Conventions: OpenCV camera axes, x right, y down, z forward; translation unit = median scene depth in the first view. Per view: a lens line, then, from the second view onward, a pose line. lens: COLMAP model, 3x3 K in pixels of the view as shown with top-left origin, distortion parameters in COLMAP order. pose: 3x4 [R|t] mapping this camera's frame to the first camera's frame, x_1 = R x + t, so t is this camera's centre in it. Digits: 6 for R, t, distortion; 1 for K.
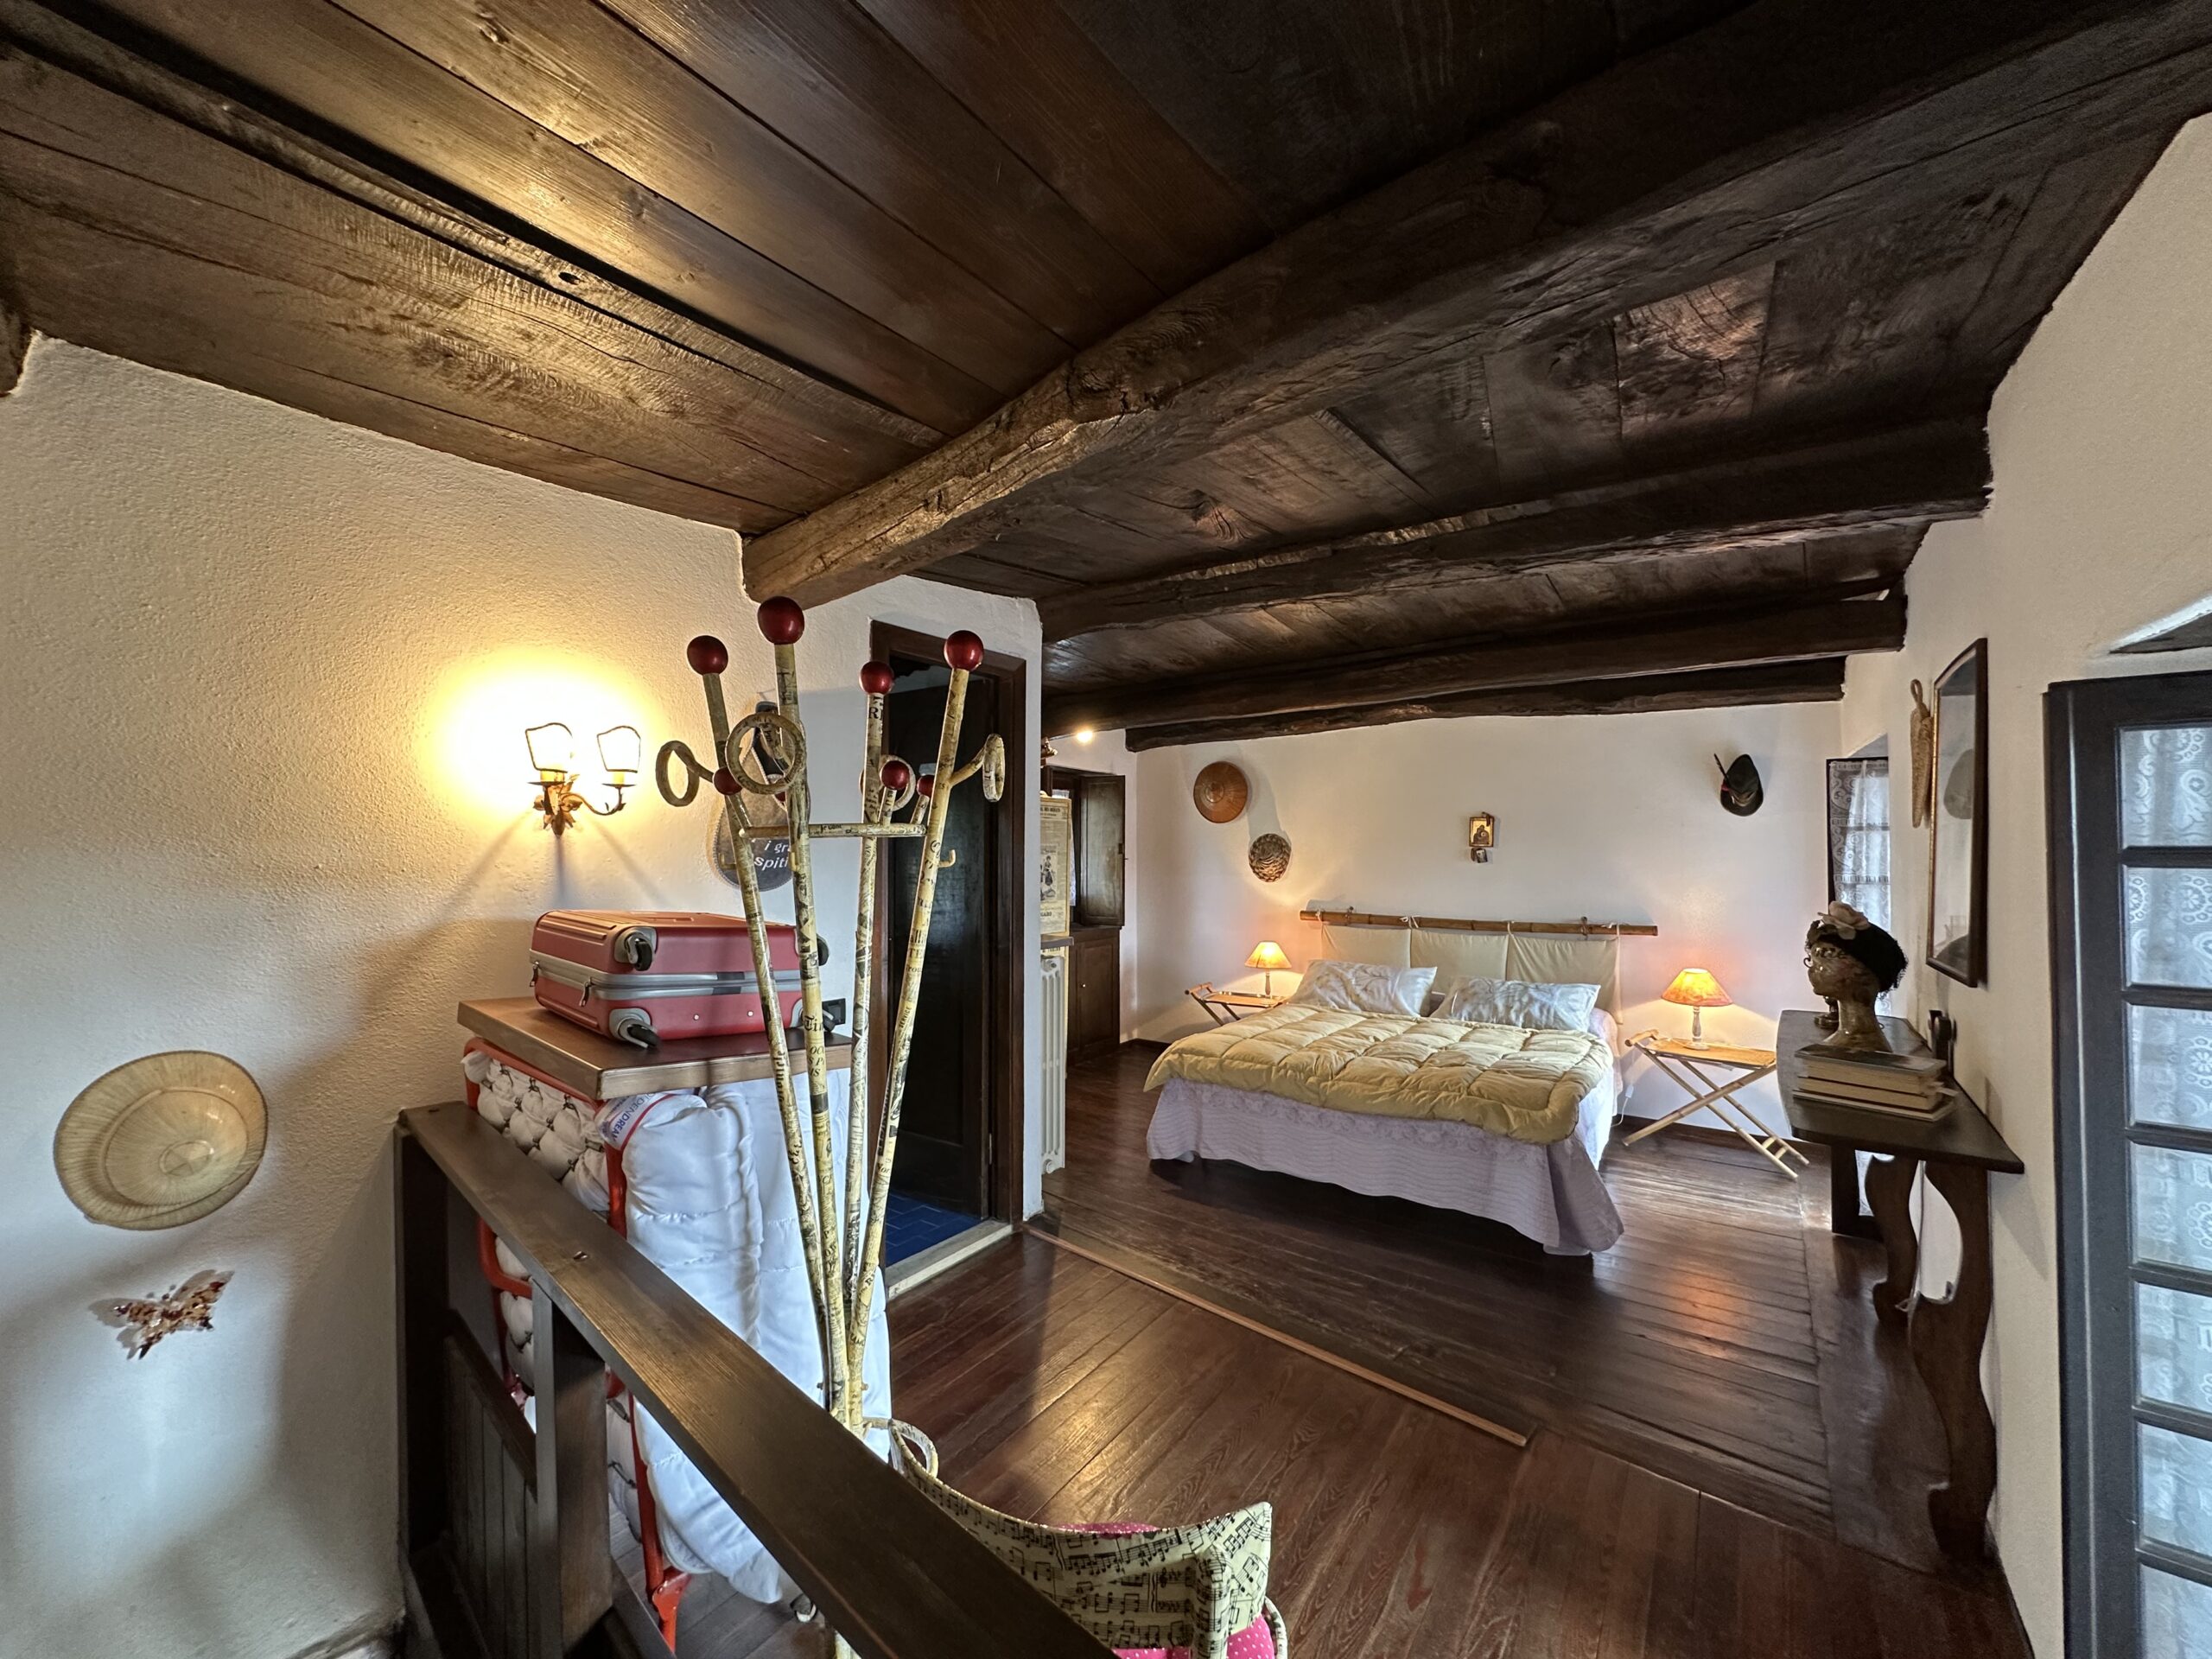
lens RADIAL K [[883.8, 0, 1107.9], [0, 883.8, 834.1], [0, 0, 1]] dist [-0.005131, 0.001394]
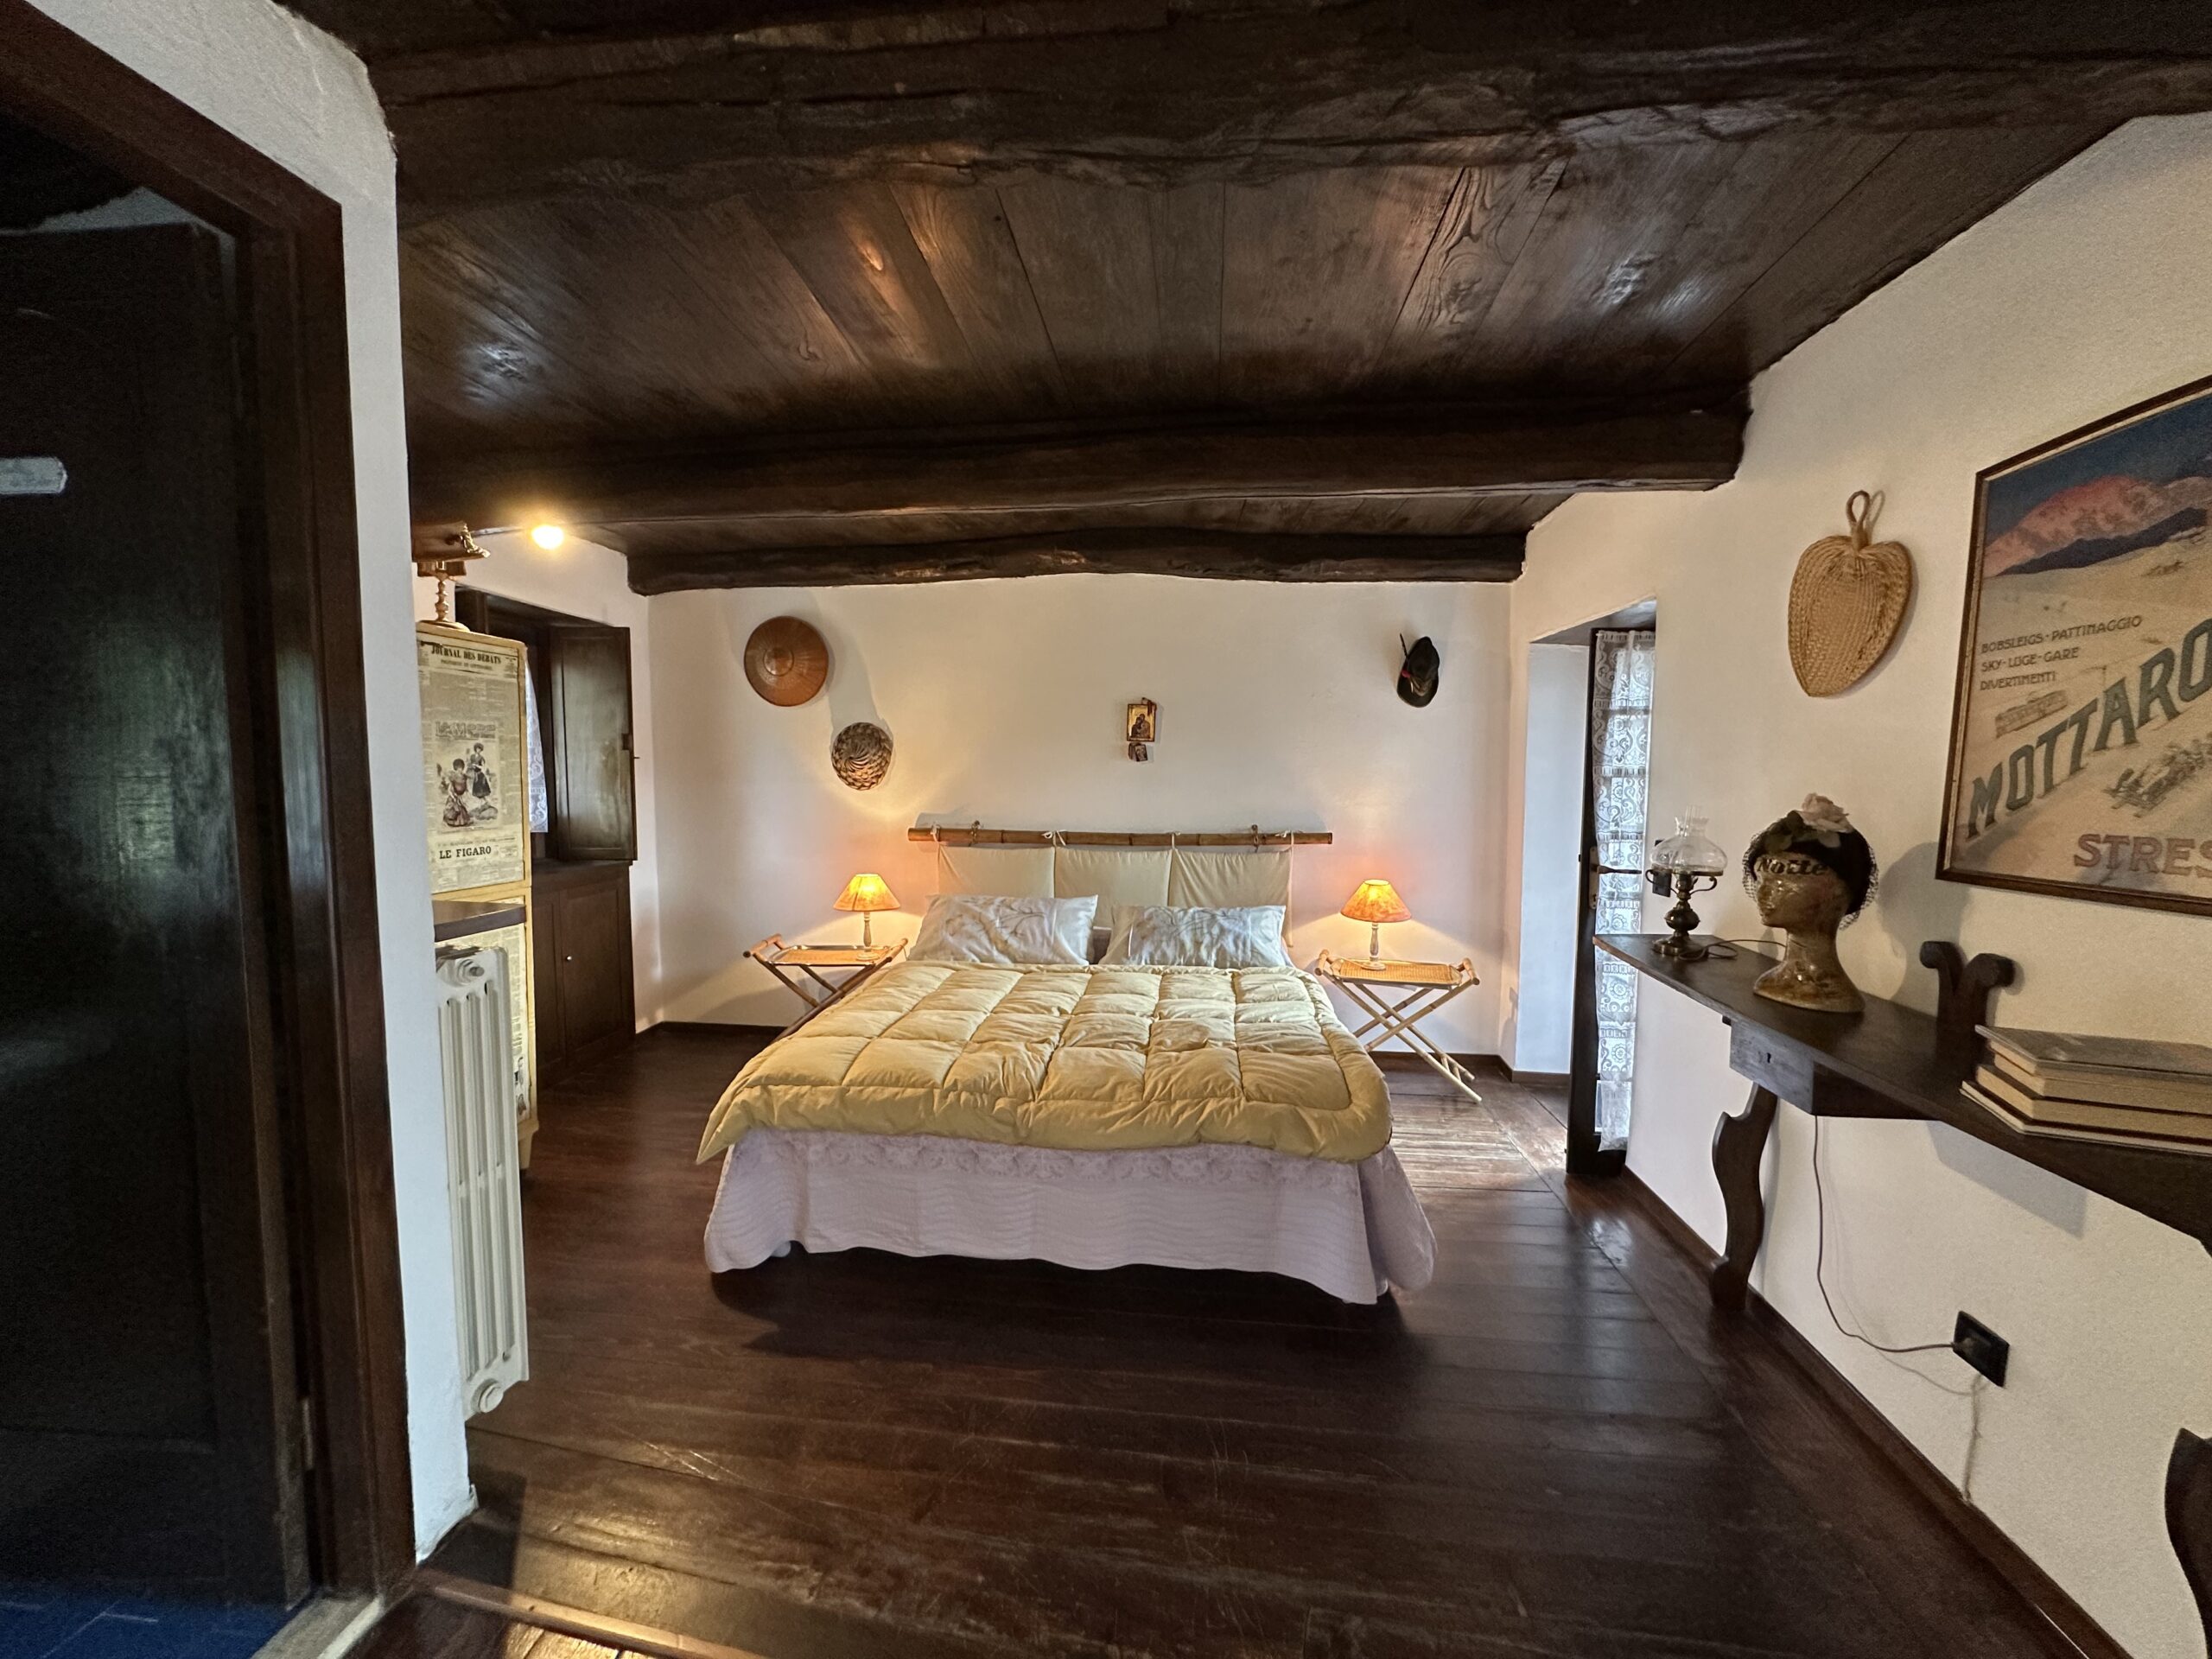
lens RADIAL K [[883.8, 0, 1106.3], [0, 883.8, 832.7], [0, 0, 1]] dist [-0.005131, 0.001394]
pose [[0.868995, -0.036059, 0.493505, -0.002011], [-0.011323, 0.995631, 0.092687, 0.035383], [-0.494691, -0.086133, 0.864790, 0.485556]]
